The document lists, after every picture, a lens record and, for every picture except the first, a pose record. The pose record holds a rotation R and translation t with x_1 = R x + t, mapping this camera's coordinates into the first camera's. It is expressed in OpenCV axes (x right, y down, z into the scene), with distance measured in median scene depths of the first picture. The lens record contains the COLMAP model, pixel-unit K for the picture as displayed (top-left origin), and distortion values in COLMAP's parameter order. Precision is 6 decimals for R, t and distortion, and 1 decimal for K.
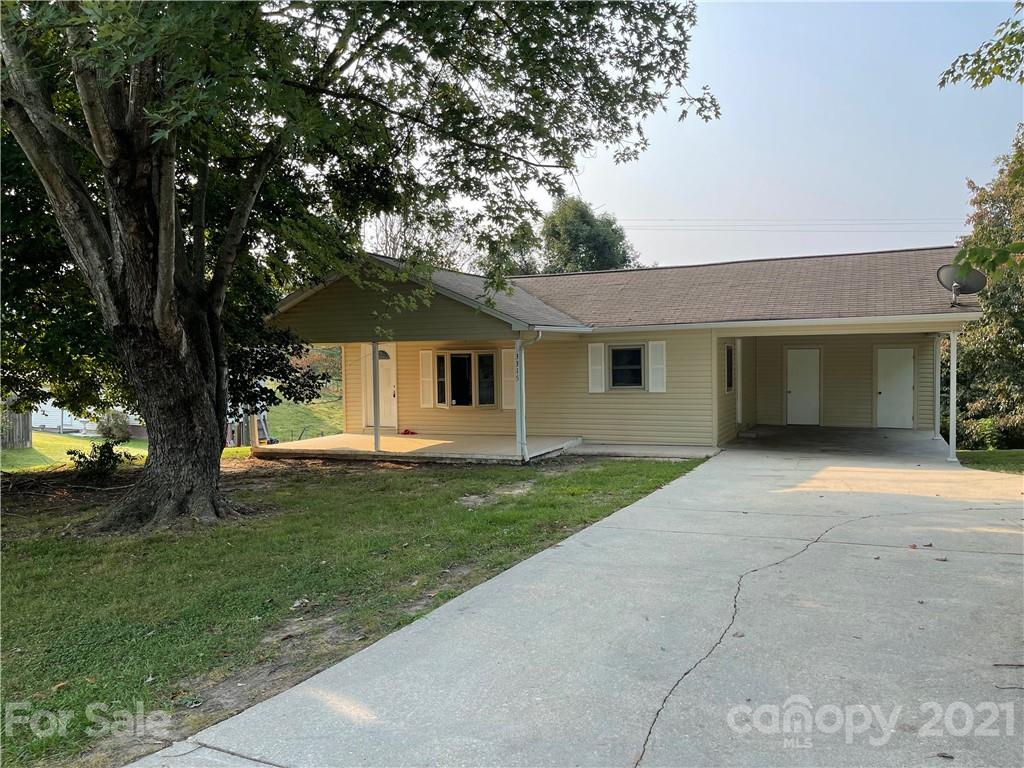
lens RADIAL K [[777.5, 0, 512.0], [0, 777.5, 384.0], [0, 0, 1]] dist [0.044032, -0.048996]
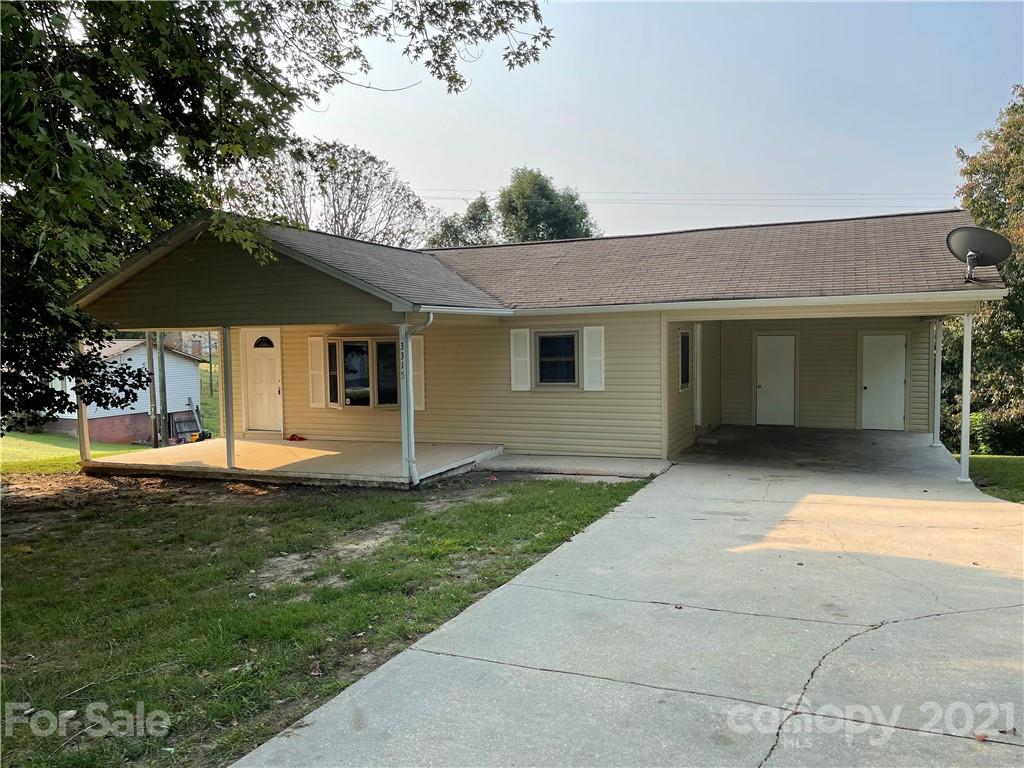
lens RADIAL K [[777.5, 0, 512.0], [0, 777.5, 384.0], [0, 0, 1]] dist [0.044032, -0.048996]
pose [[0.999540, -0.000793, 0.030331, 0.076259], [0.000177, 0.999794, 0.020290, -0.011901], [-0.030341, -0.020275, 0.999334, 0.201531]]
